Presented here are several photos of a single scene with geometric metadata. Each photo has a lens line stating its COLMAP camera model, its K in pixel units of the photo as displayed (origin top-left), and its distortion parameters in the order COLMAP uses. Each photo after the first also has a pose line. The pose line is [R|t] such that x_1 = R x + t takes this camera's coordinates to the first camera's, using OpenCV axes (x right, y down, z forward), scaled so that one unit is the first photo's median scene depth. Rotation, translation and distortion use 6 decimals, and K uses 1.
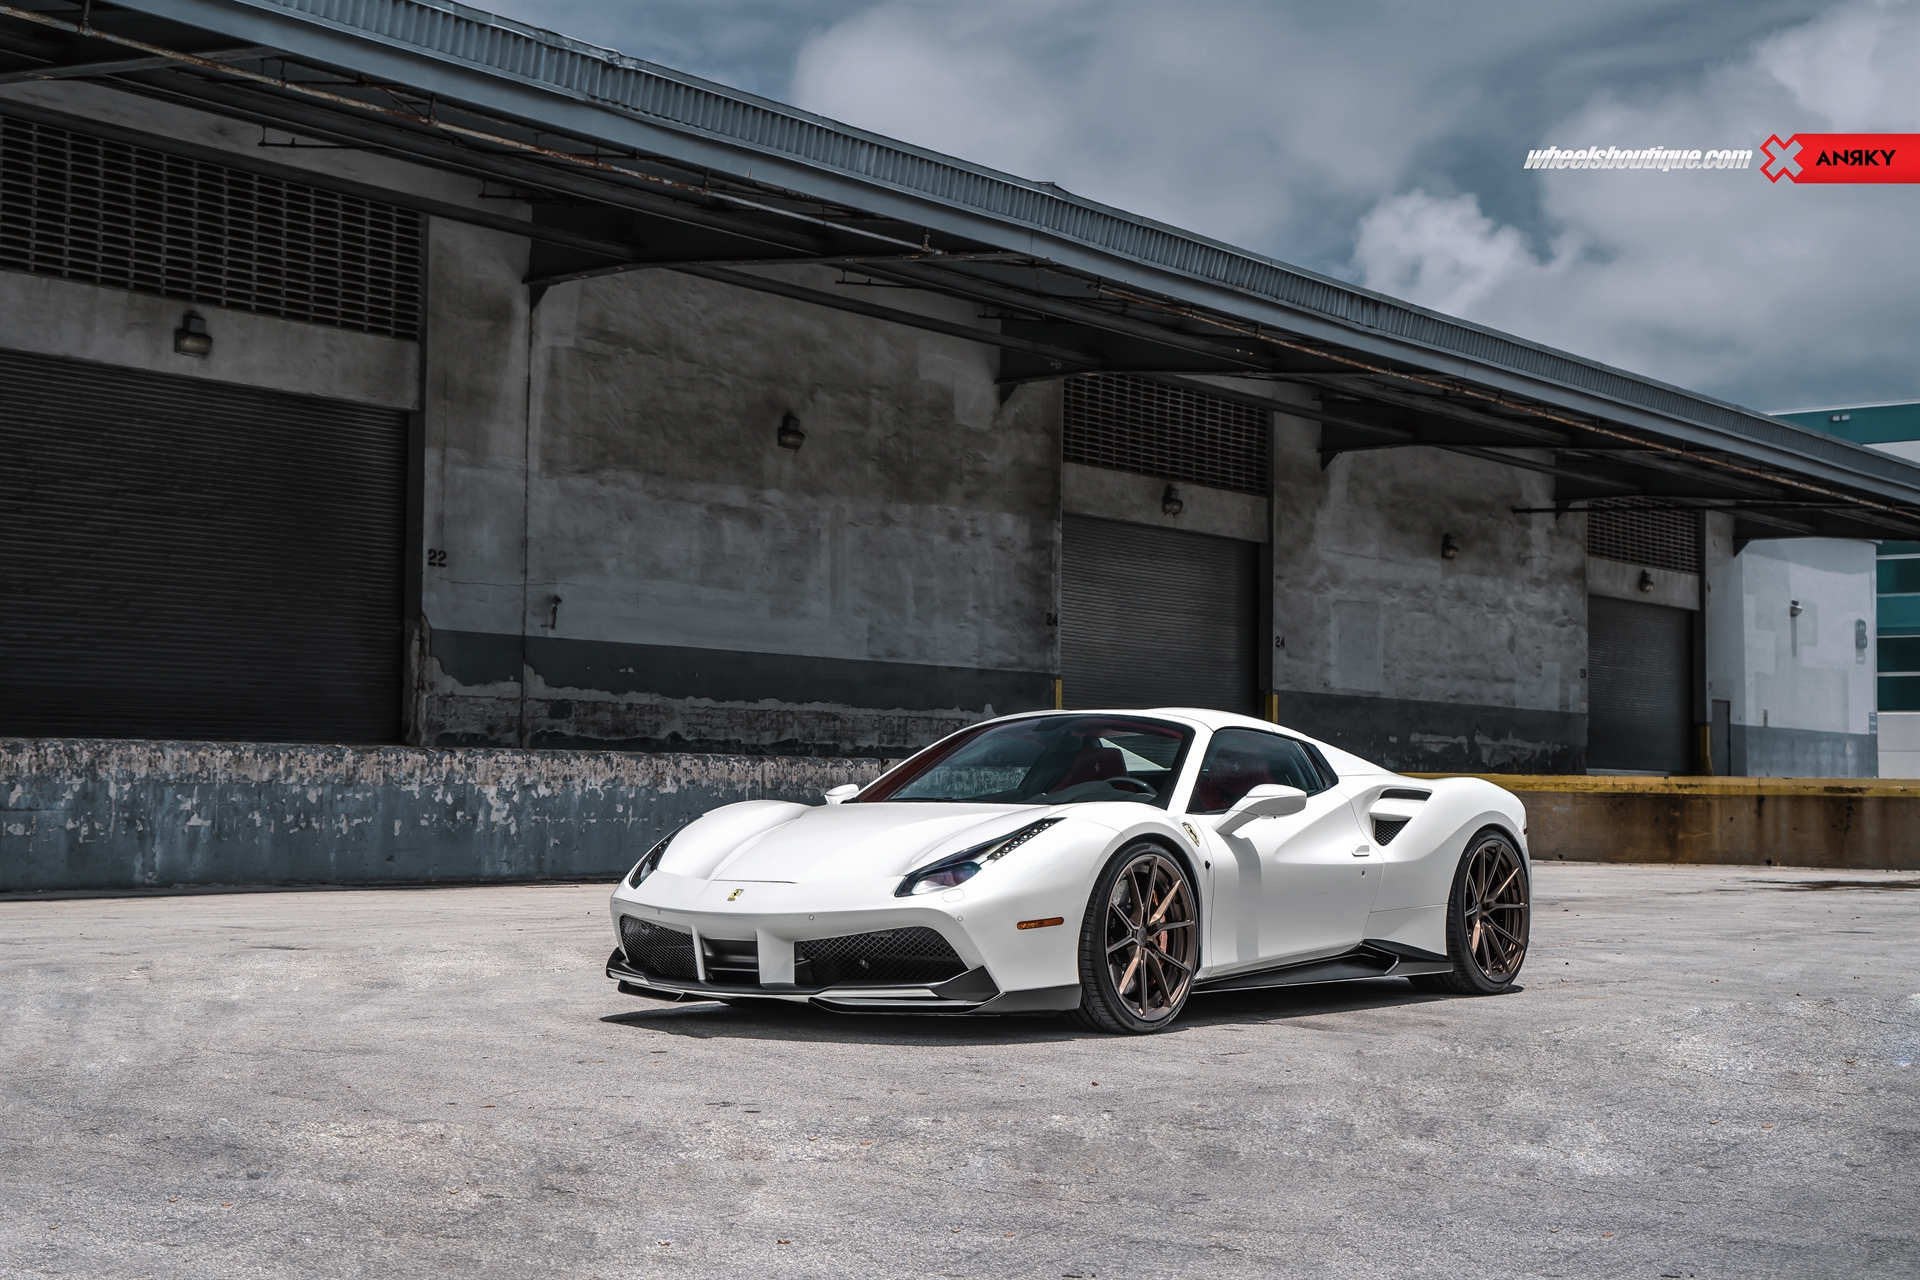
lens RADIAL K [[2527.9, 0, 789.8], [0, 2527.9, 598.6], [0, 0, 1]] dist [0.056602, 0.028620]
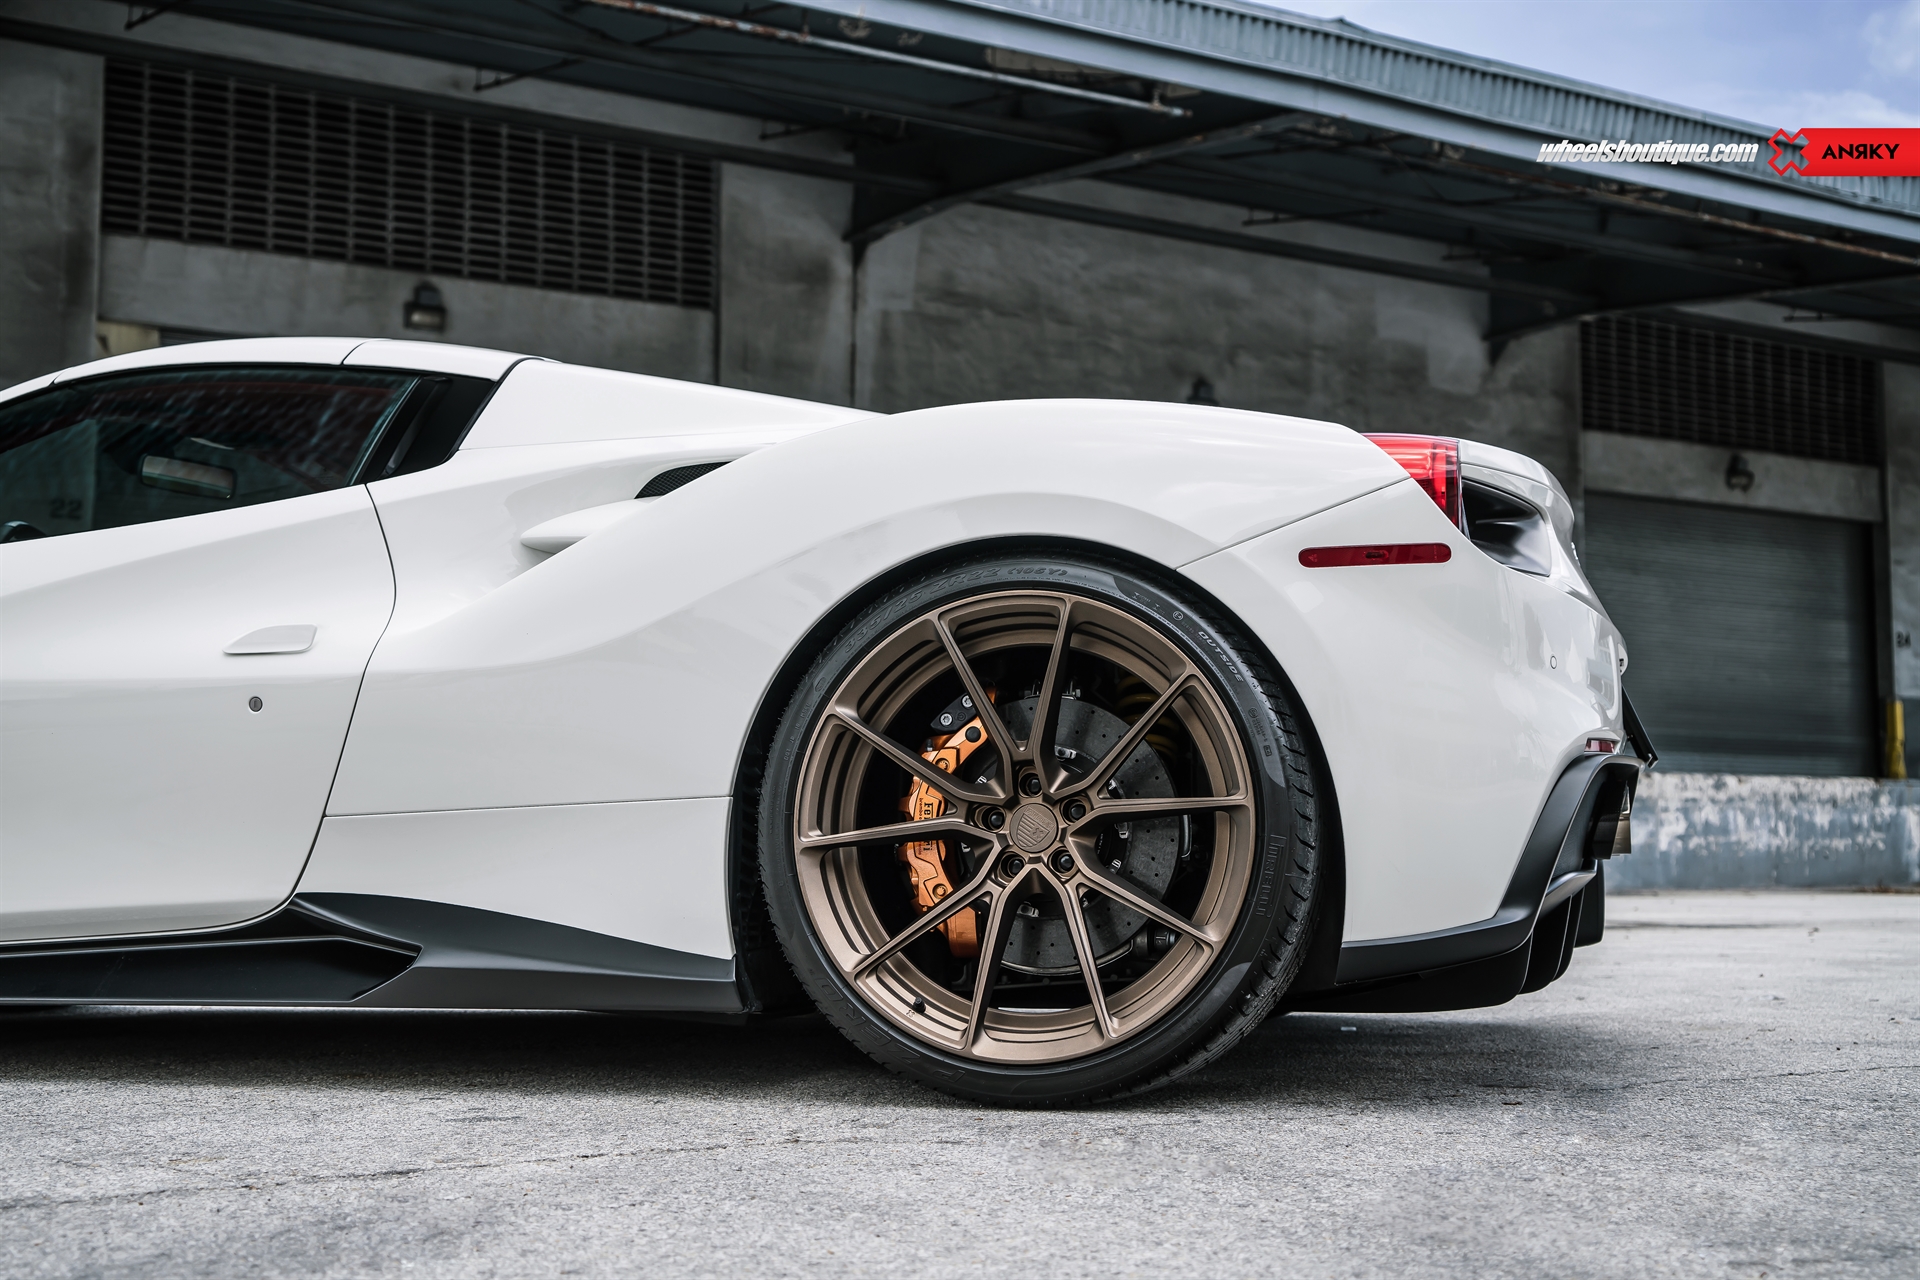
lens RADIAL K [[2352.8, 0, 900.0], [0, 2352.8, 606.2], [0, 0, 1]] dist [0.020683, 0.072134]
pose [[0.956261, -0.040720, -0.289666, 0.153269], [0.031949, 0.998878, -0.034944, 0.034191], [0.290764, 0.024161, 0.956490, 0.227952]]
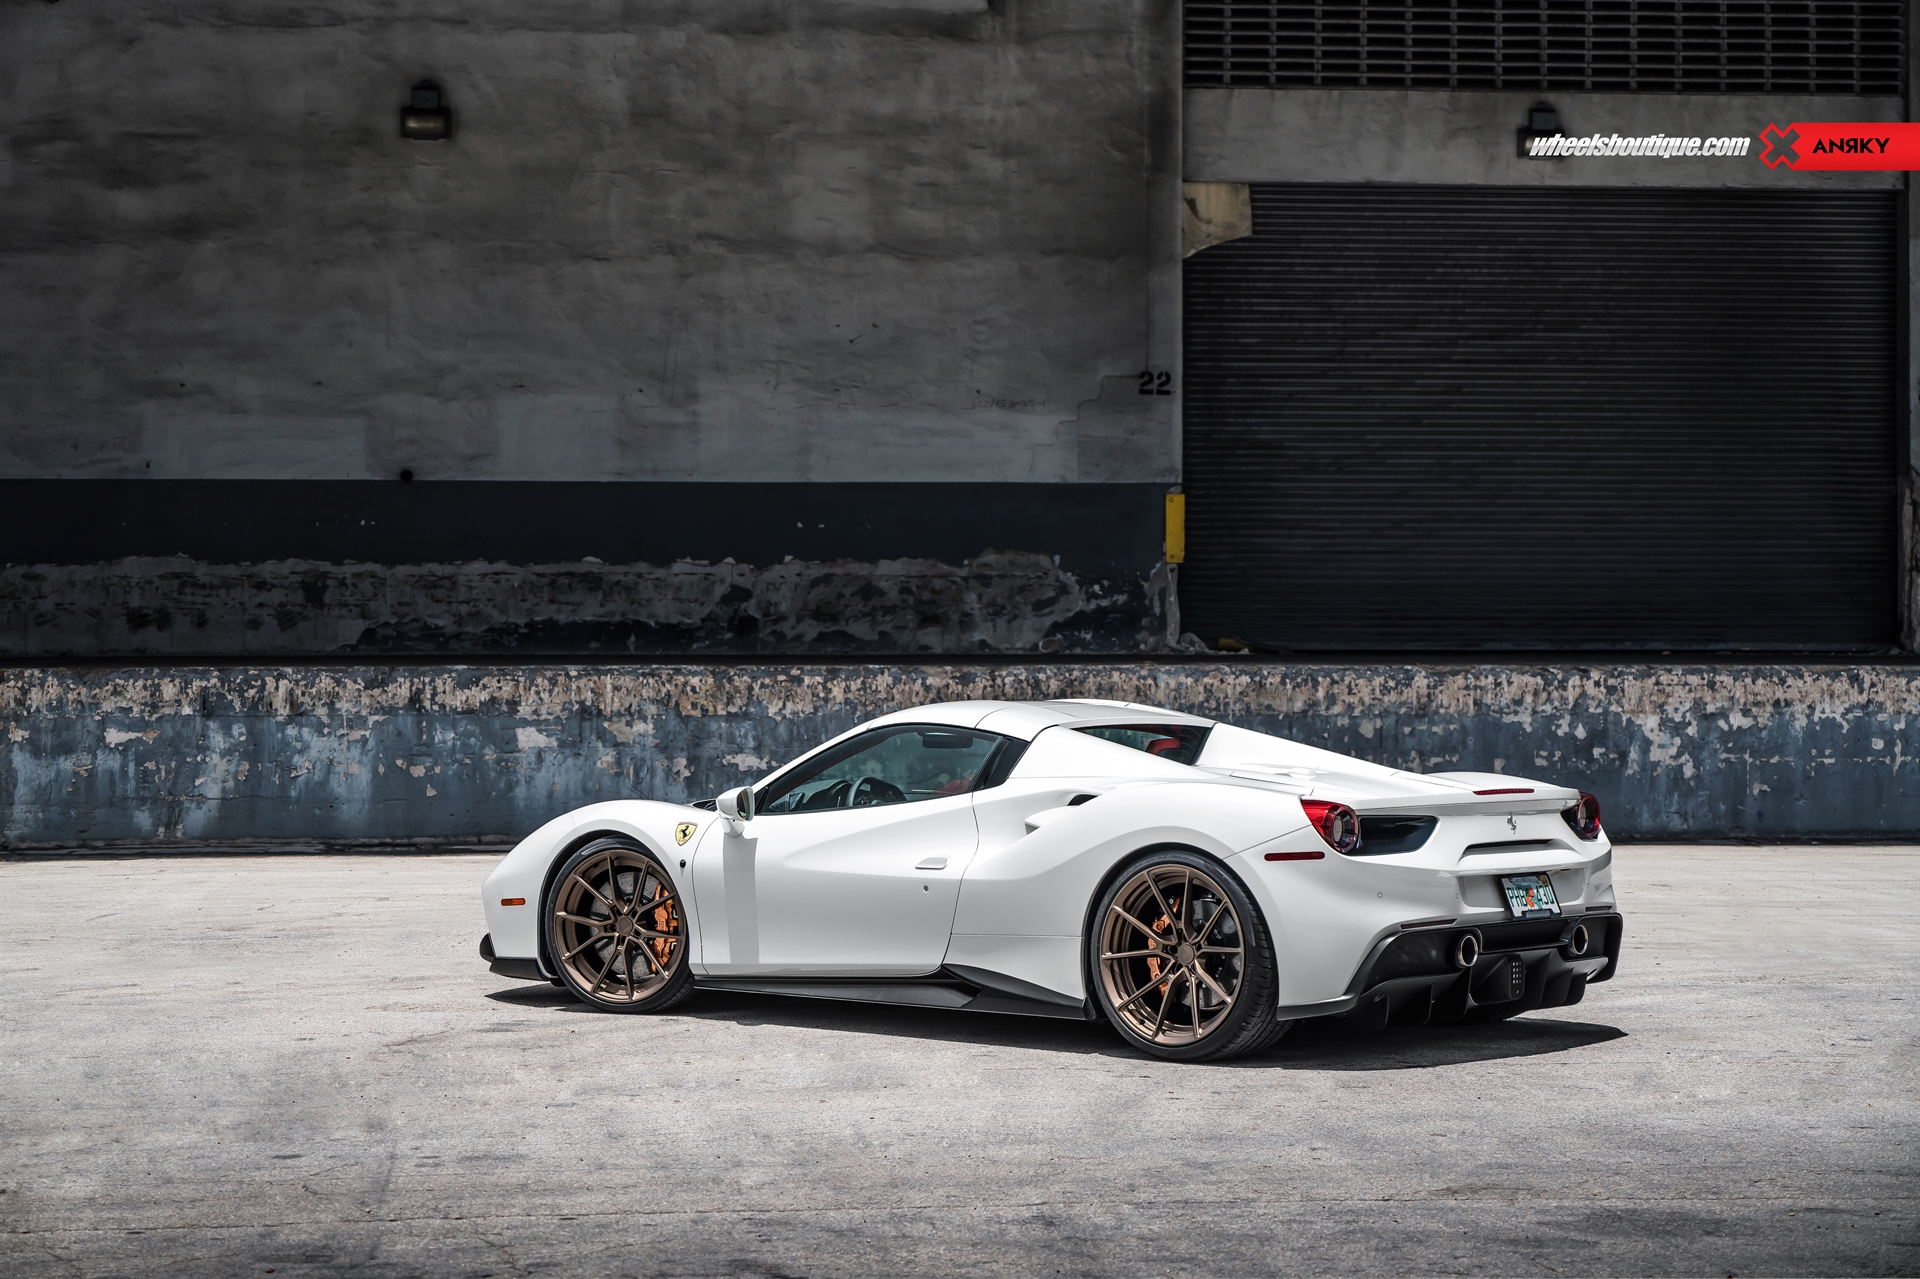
lens RADIAL K [[3627.8, 0, 993.7], [0, 3627.8, 571.1], [0, 0, 1]] dist [0.029614, 0.448498]
pose [[0.742695, -0.022753, -0.669243, 0.359839], [0.056891, 0.997953, 0.029206, -0.009972], [0.667209, -0.059765, 0.742469, 0.038165]]
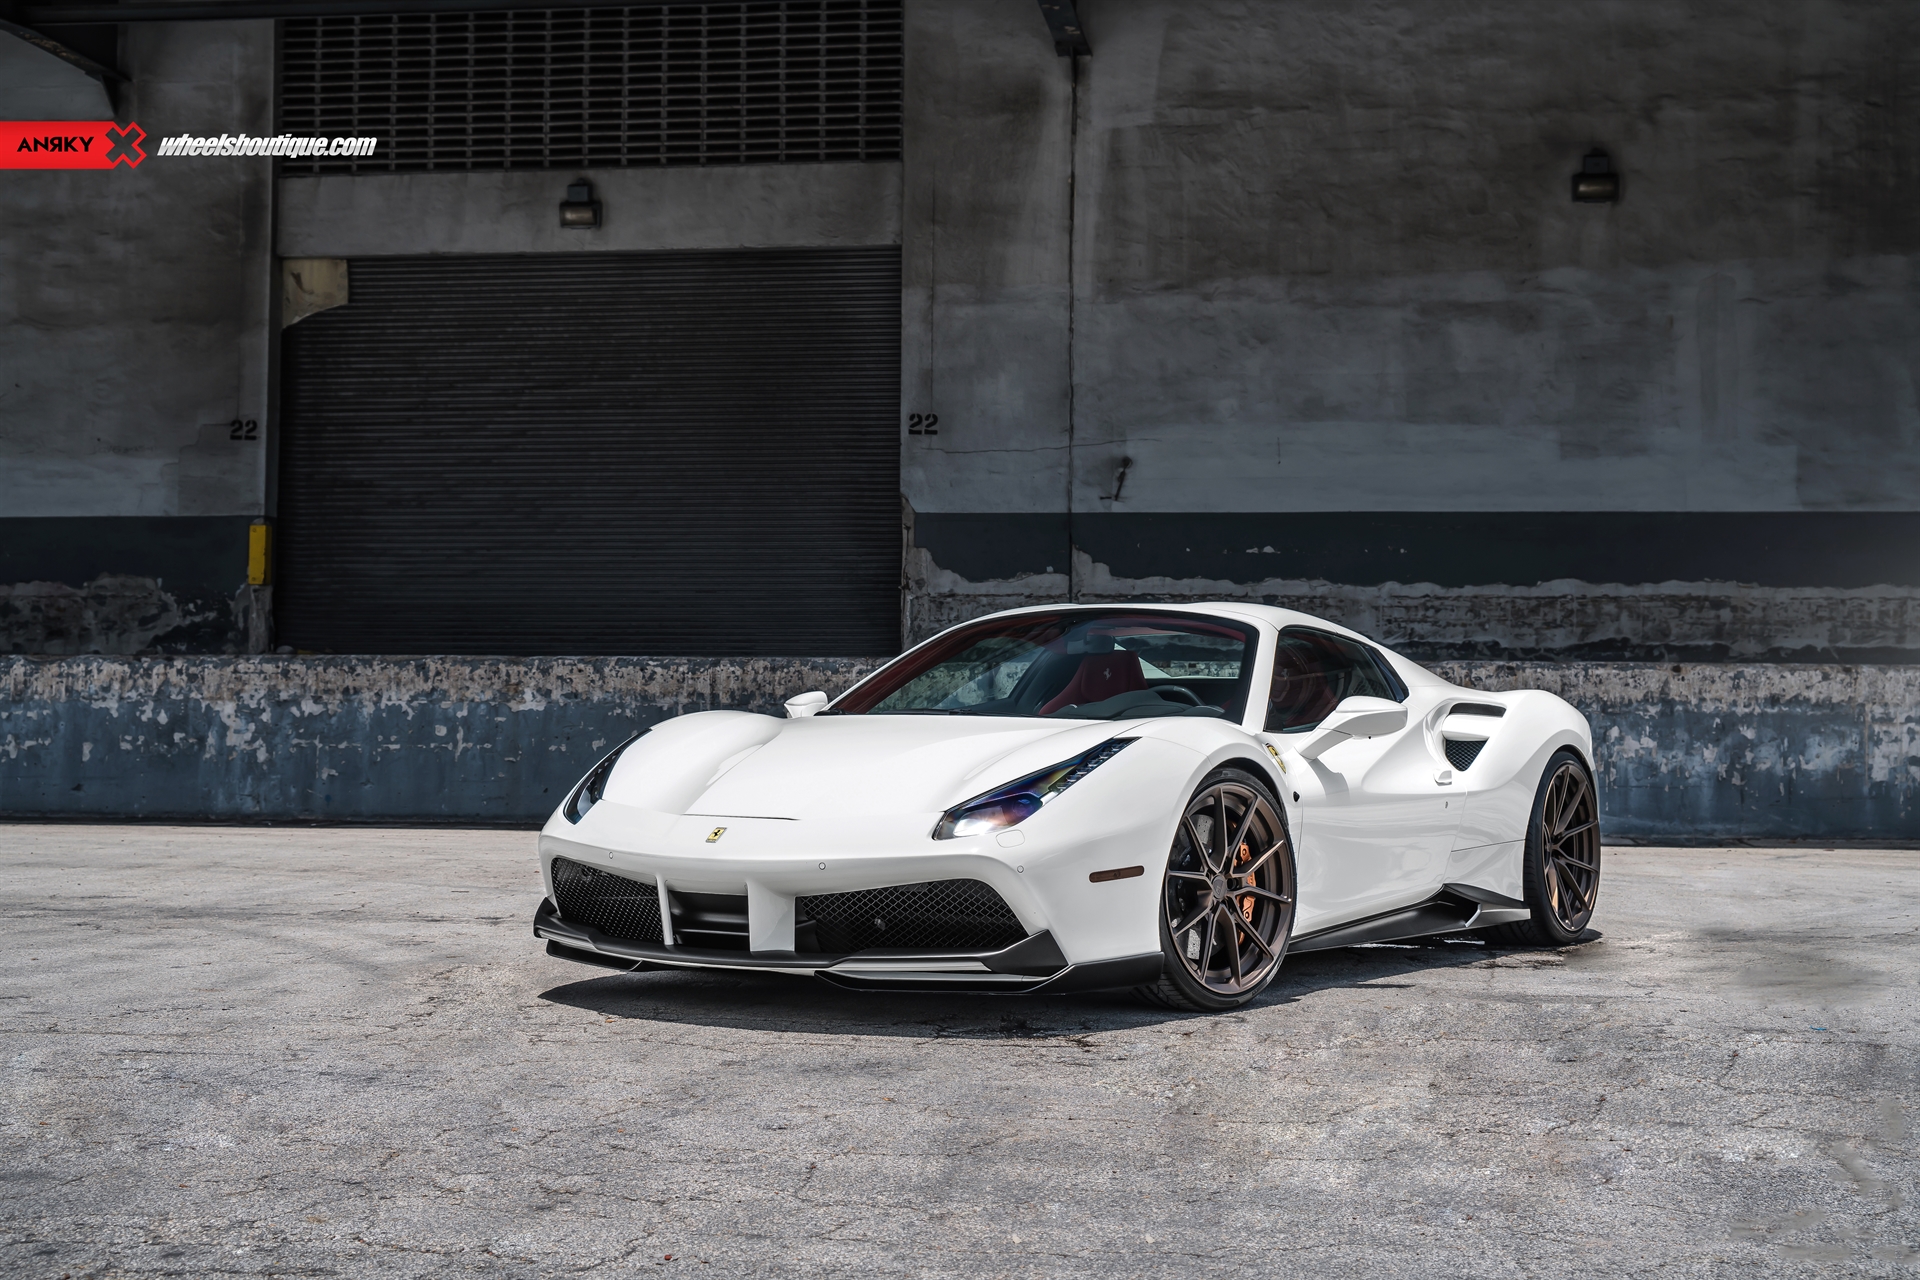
lens RADIAL K [[2449.9, 0, 952.5], [0, 2449.9, 562.8], [0, 0, 1]] dist [0.024911, 0.058509]
pose [[0.557327, -0.058070, -0.828260, 0.503546], [0.060642, 0.997734, -0.029146, 0.050687], [0.828076, -0.033983, 0.559586, 0.573149]]
